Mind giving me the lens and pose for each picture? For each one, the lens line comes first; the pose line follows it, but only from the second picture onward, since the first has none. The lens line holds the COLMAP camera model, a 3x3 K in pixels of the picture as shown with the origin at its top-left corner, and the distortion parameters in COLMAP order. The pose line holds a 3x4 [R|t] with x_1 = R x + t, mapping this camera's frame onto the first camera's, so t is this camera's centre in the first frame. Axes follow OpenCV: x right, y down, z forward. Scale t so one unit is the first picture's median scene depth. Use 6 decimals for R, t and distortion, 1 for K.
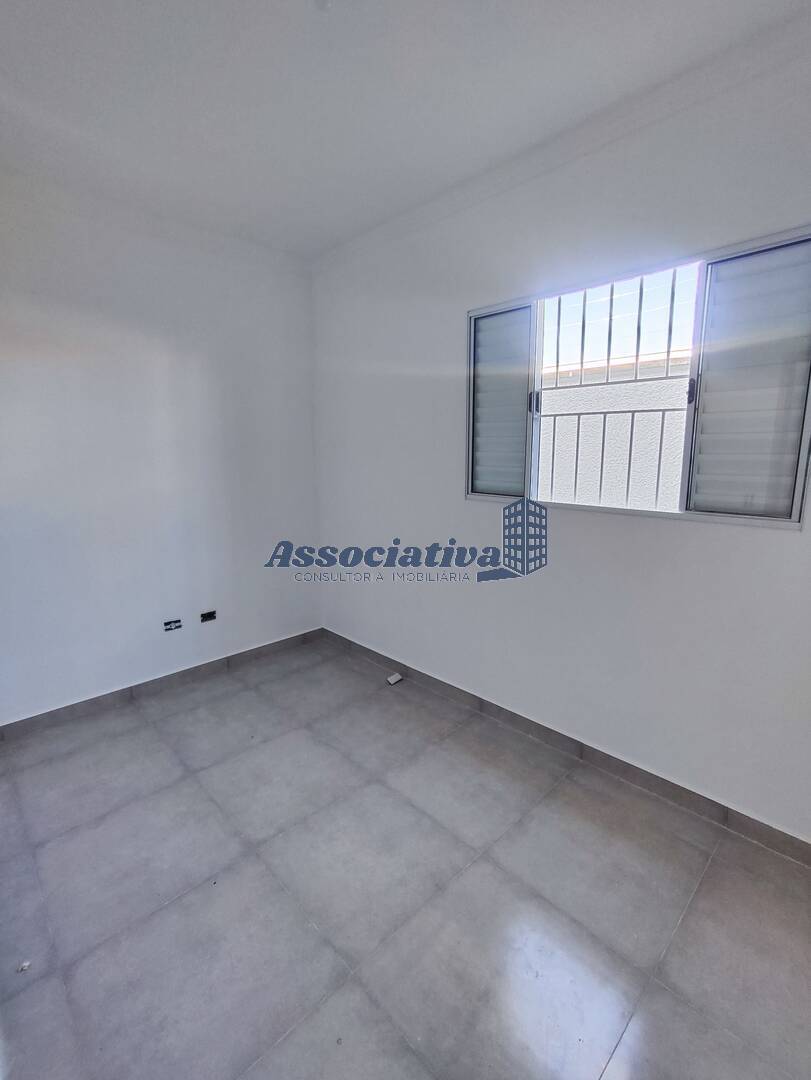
lens RADIAL K [[491.8, 0, 399.5], [0, 491.8, 539.2], [0, 0, 1]] dist [-0.023924, 0.013116]
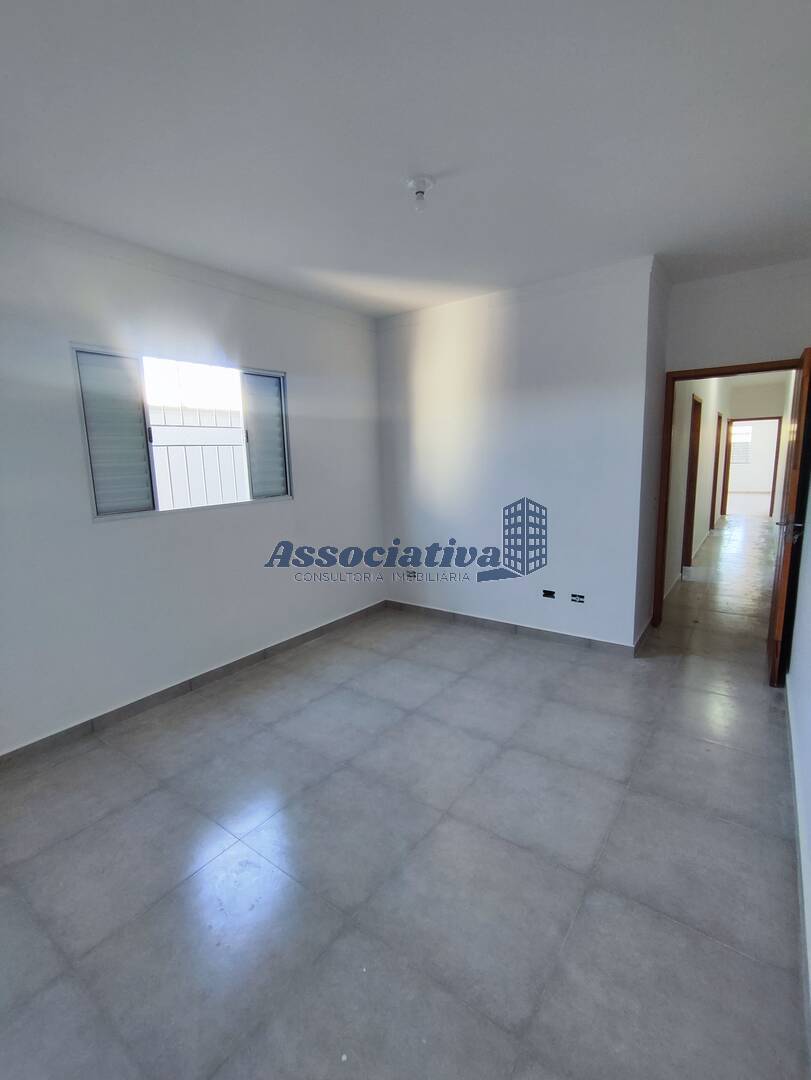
lens RADIAL K [[491.8, 0, 411.5], [0, 491.8, 534.4], [0, 0, 1]] dist [-0.023924, 0.013116]
pose [[-0.178456, -0.135100, 0.974629, -1.403162], [0.225840, 0.958461, 0.174211, -0.120818], [-0.957679, 0.251199, -0.140532, 0.733960]]
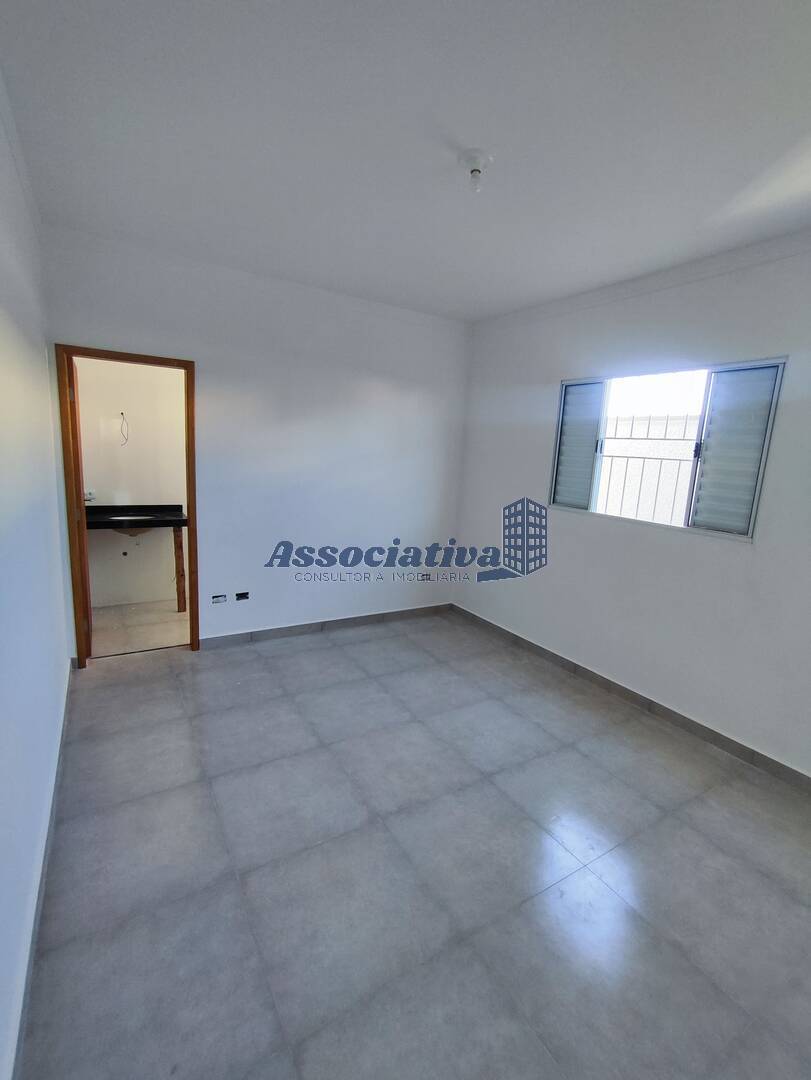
lens RADIAL K [[491.8, 0, 400.3], [0, 491.8, 541.0], [0, 0, 1]] dist [-0.023924, 0.013116]
pose [[0.972574, 0.114332, -0.202554, 0.025754], [-0.117779, 0.993027, -0.005008, 0.104473], [0.200569, 0.028727, 0.979258, -0.700686]]
